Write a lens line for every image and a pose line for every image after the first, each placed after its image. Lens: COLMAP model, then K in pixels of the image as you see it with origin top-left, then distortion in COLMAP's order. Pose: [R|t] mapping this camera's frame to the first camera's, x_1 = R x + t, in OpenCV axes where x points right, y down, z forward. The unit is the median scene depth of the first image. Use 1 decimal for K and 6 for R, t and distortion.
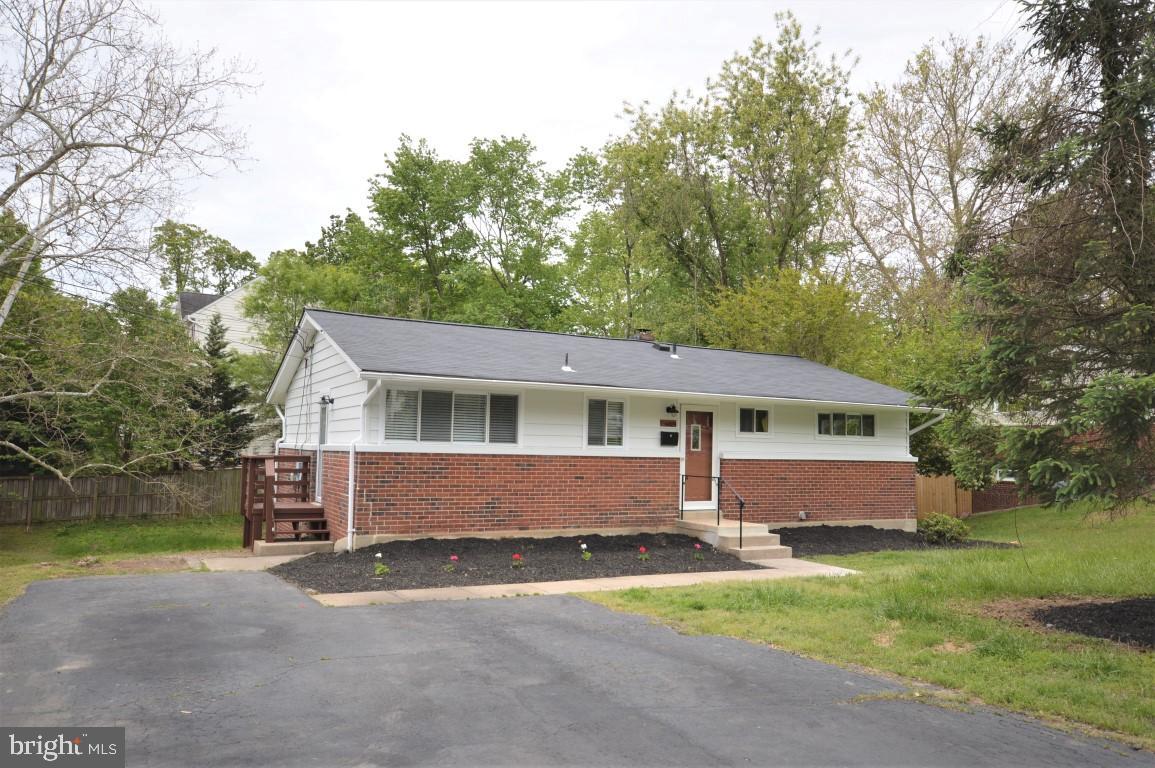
lens RADIAL K [[830.0, 0, 580.0], [0, 830.0, 380.4], [0, 0, 1]] dist [0.007939, 0.002554]
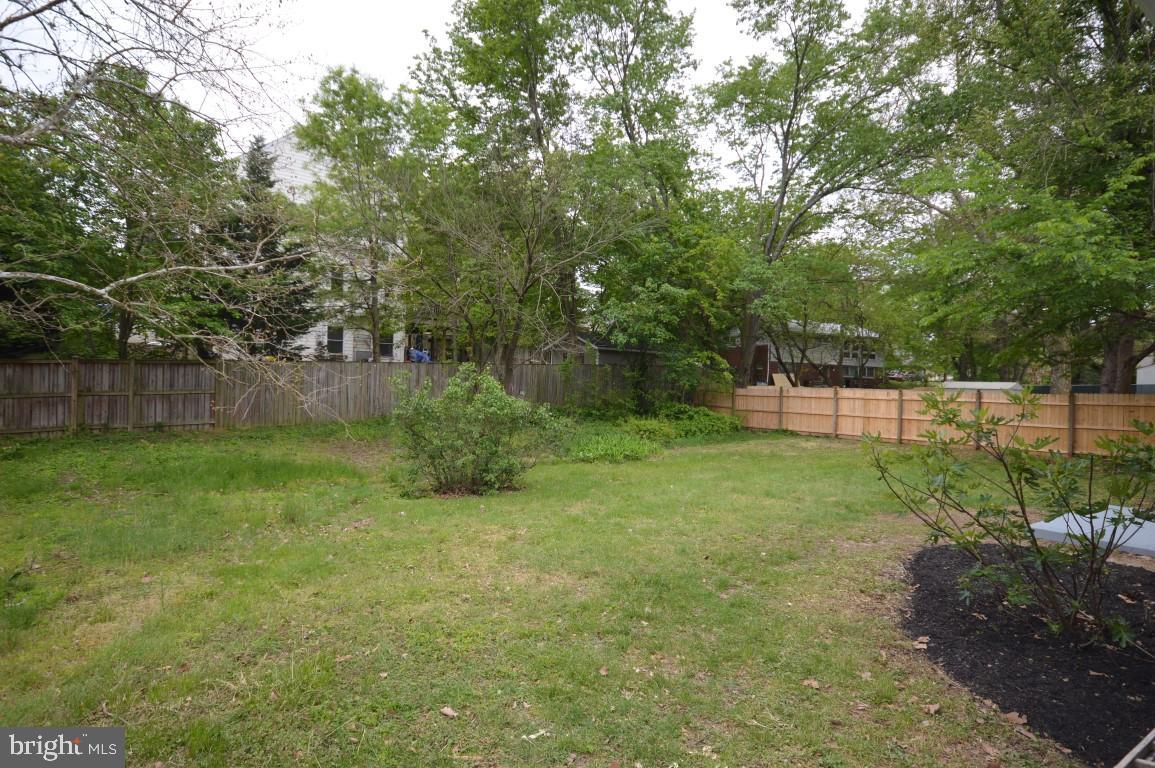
lens RADIAL K [[626.7, 0, 575.7], [0, 626.7, 385.6], [0, 0, 1]] dist [-0.000258, 0.000104]
pose [[0.992344, 0.009137, 0.123165, -0.439357], [-0.019414, 0.996402, 0.082498, 0.141536], [-0.121968, -0.084258, 0.988951, 0.806954]]
